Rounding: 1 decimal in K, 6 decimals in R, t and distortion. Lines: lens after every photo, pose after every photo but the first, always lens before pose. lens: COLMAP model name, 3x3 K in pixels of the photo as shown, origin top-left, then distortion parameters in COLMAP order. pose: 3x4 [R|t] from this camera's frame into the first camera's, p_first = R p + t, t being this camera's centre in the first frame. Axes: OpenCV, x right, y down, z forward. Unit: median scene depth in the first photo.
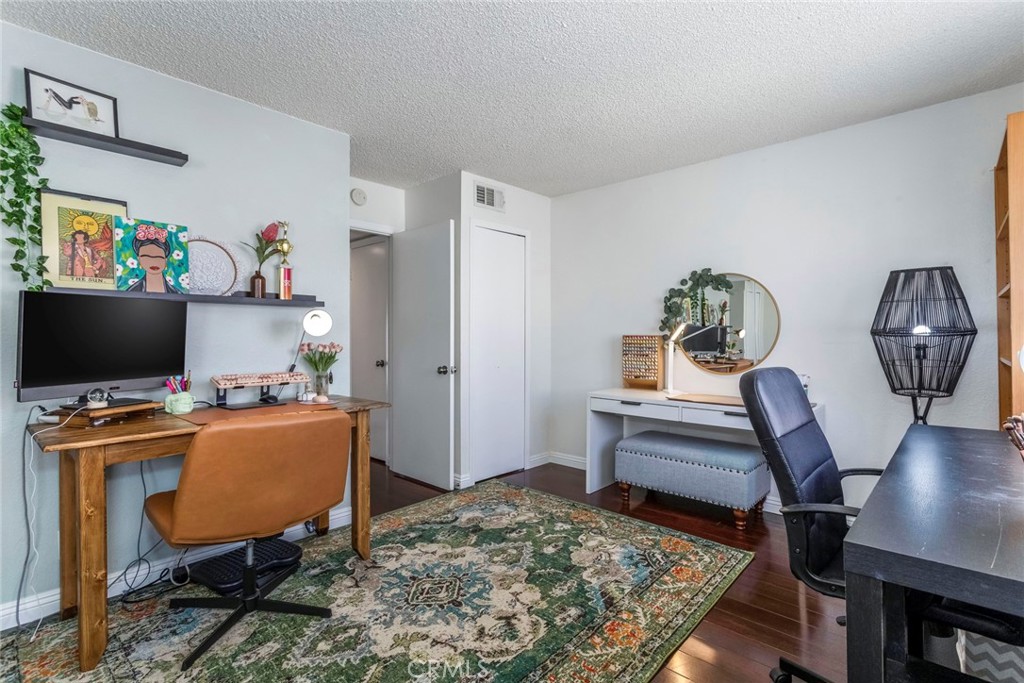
lens RADIAL K [[481.7, 0, 508.8], [0, 481.7, 339.5], [0, 0, 1]] dist [-0.039535, 0.027709]
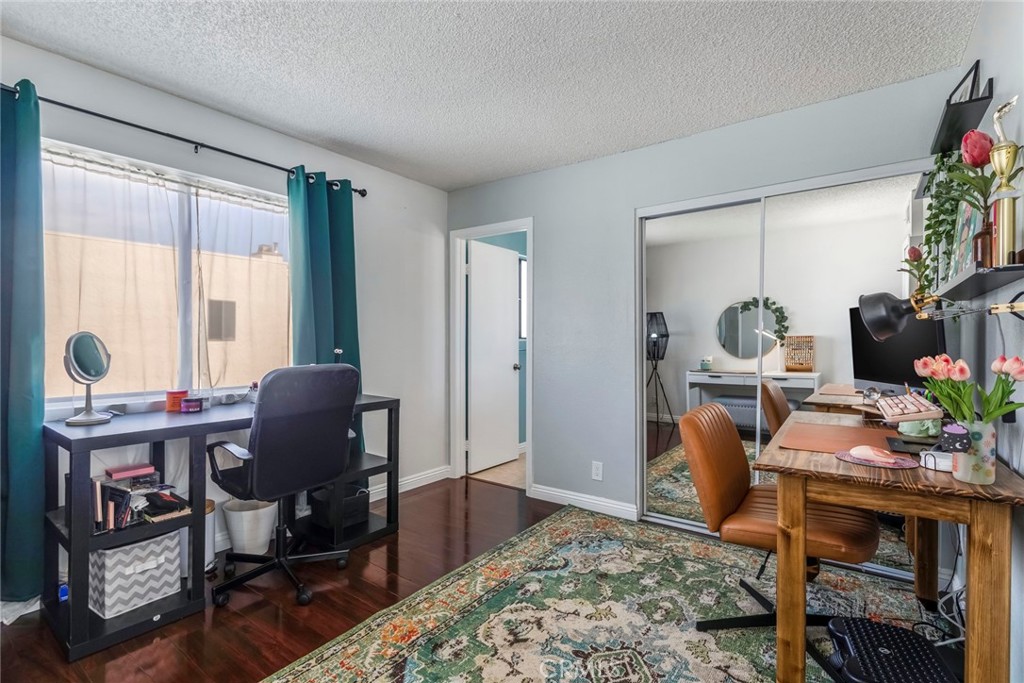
lens RADIAL K [[481.7, 0, 508.8], [0, 481.7, 339.5], [0, 0, 1]] dist [-0.039535, 0.027709]
pose [[-0.993542, 0.000110, -0.113462, 0.124285], [-0.000083, 0.999999, 0.001694, -0.016217], [0.113462, 0.001693, -0.993541, 1.973265]]
